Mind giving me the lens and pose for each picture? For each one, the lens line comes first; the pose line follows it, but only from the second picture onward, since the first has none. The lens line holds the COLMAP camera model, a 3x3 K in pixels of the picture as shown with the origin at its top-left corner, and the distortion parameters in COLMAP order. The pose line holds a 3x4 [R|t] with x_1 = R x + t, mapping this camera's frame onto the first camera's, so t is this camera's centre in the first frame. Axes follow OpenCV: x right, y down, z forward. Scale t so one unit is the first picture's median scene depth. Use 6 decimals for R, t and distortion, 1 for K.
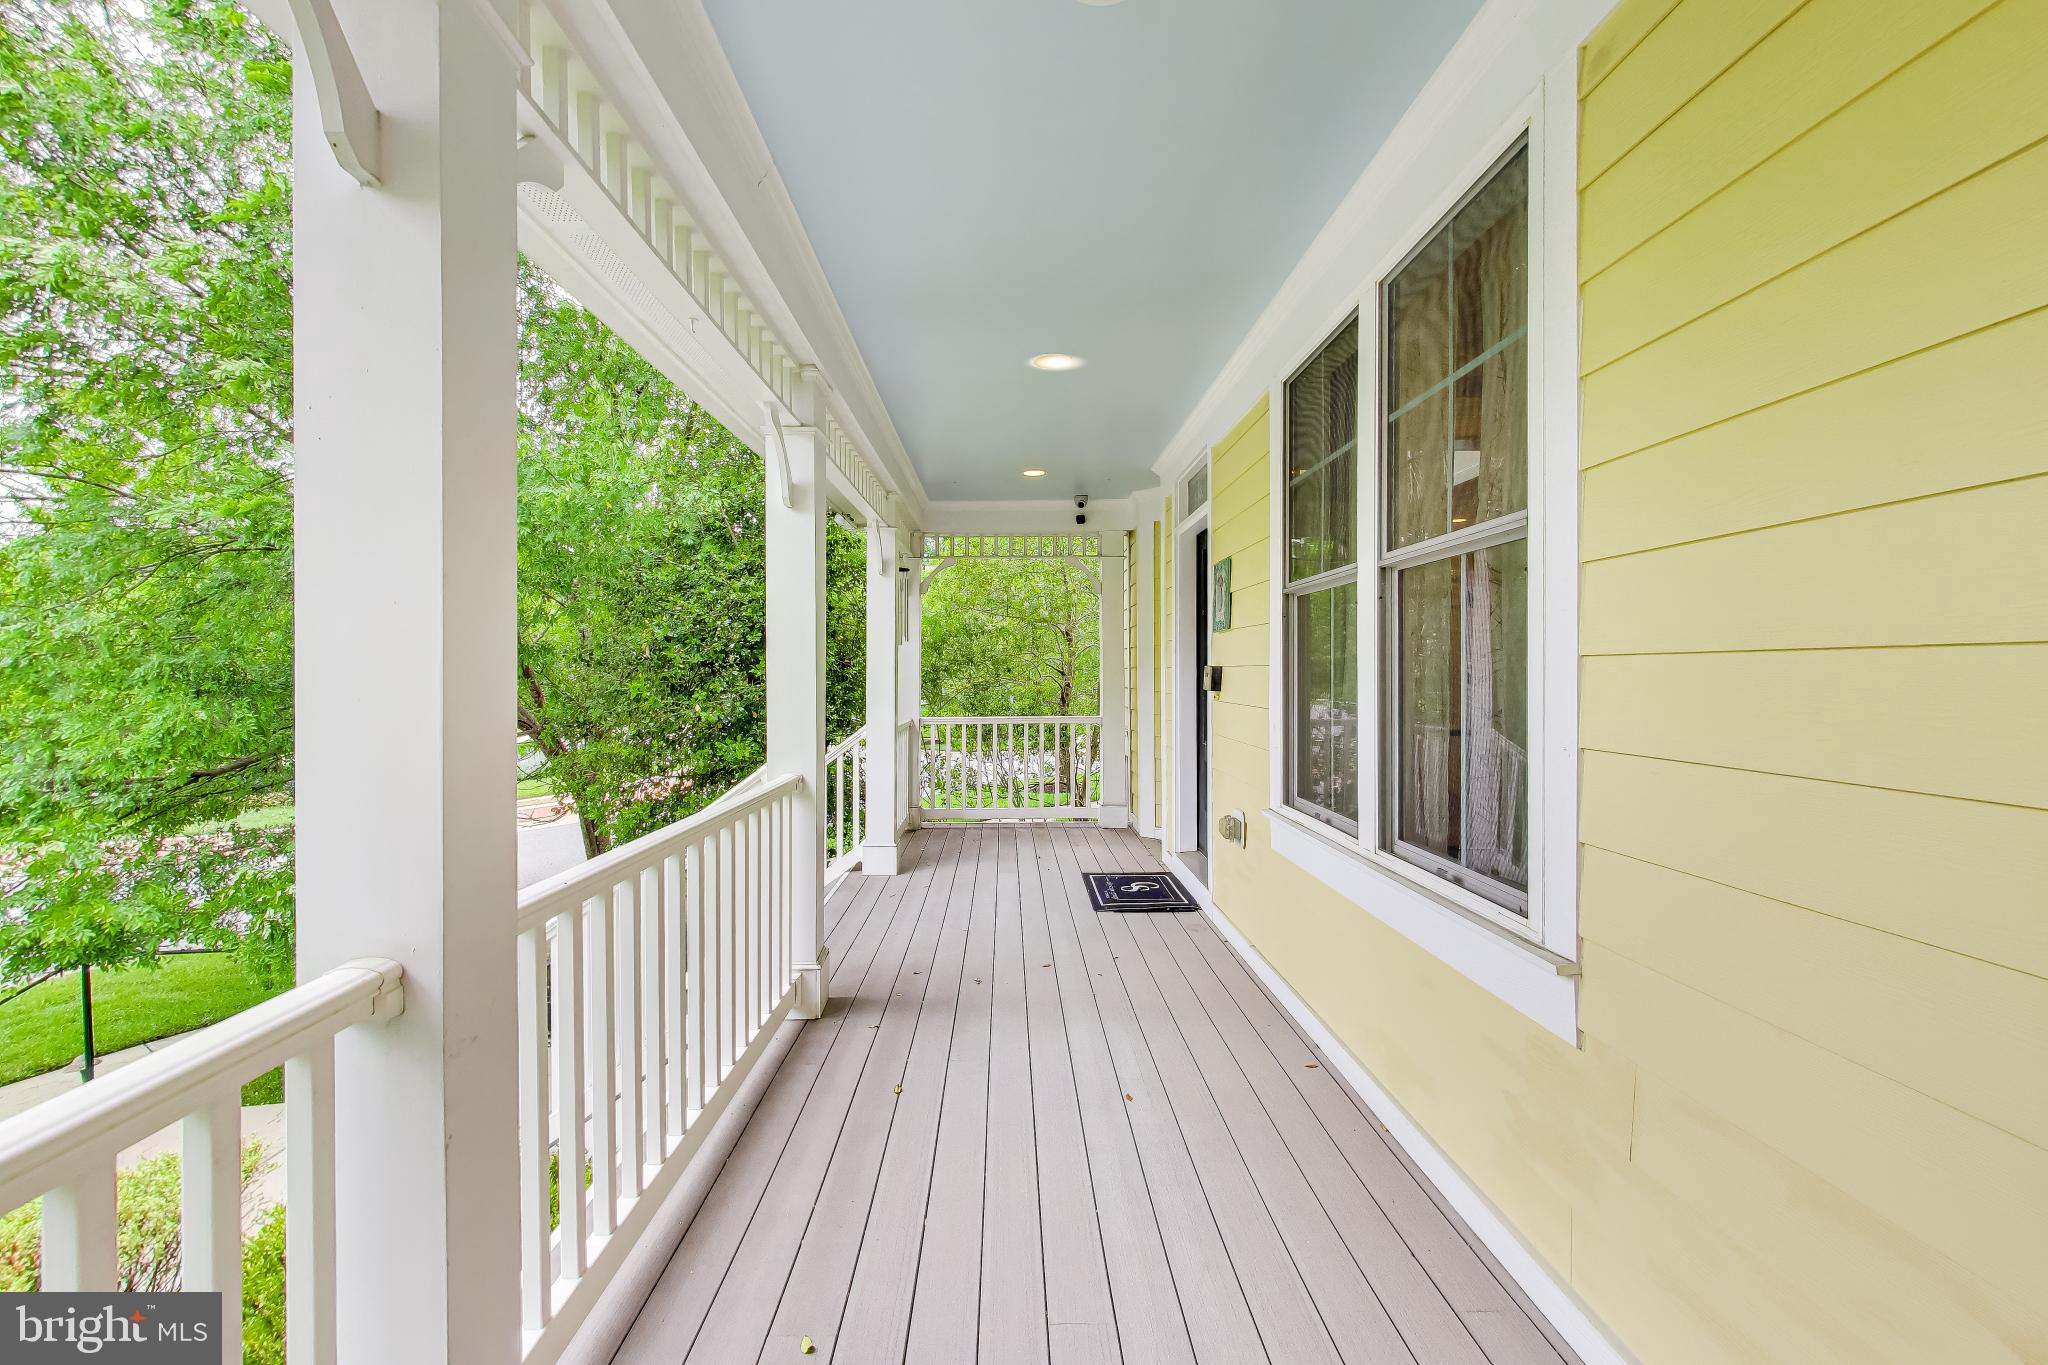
lens RADIAL K [[963.6, 0, 1031.7], [0, 963.6, 671.0], [0, 0, 1]] dist [0.000035, -0.000016]
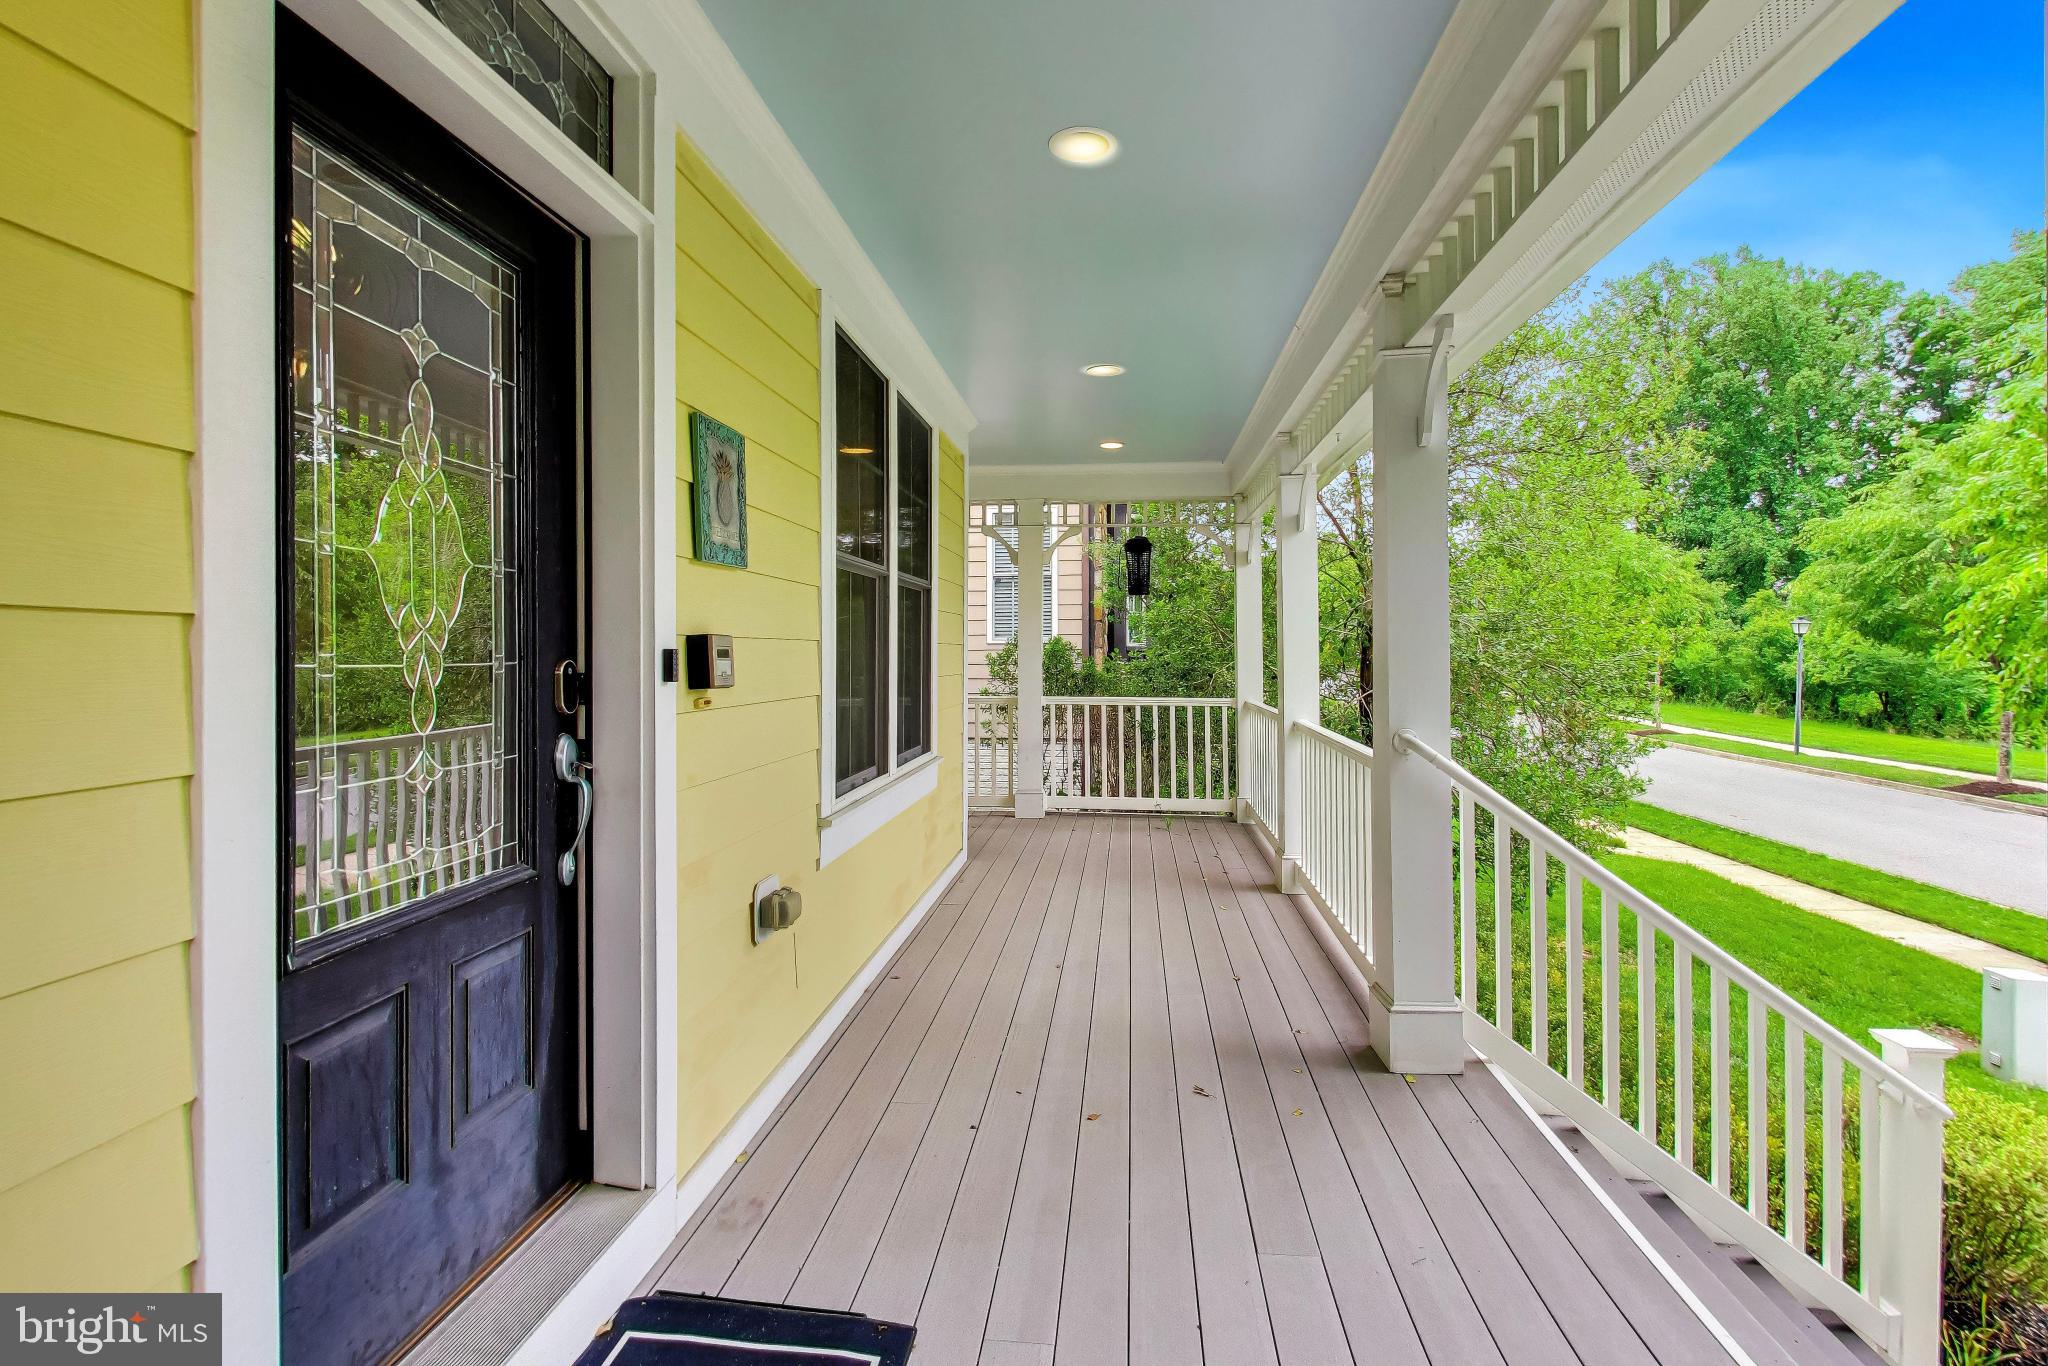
lens RADIAL K [[963.6, 0, 1031.7], [0, 963.6, 671.5], [0, 0, 1]] dist [0.000035, -0.000016]
pose [[-0.991862, 0.004923, 0.127223, -0.030849], [0.005248, 0.999984, 0.002217, 0.023265], [-0.127210, 0.002866, -0.991872, 1.974604]]
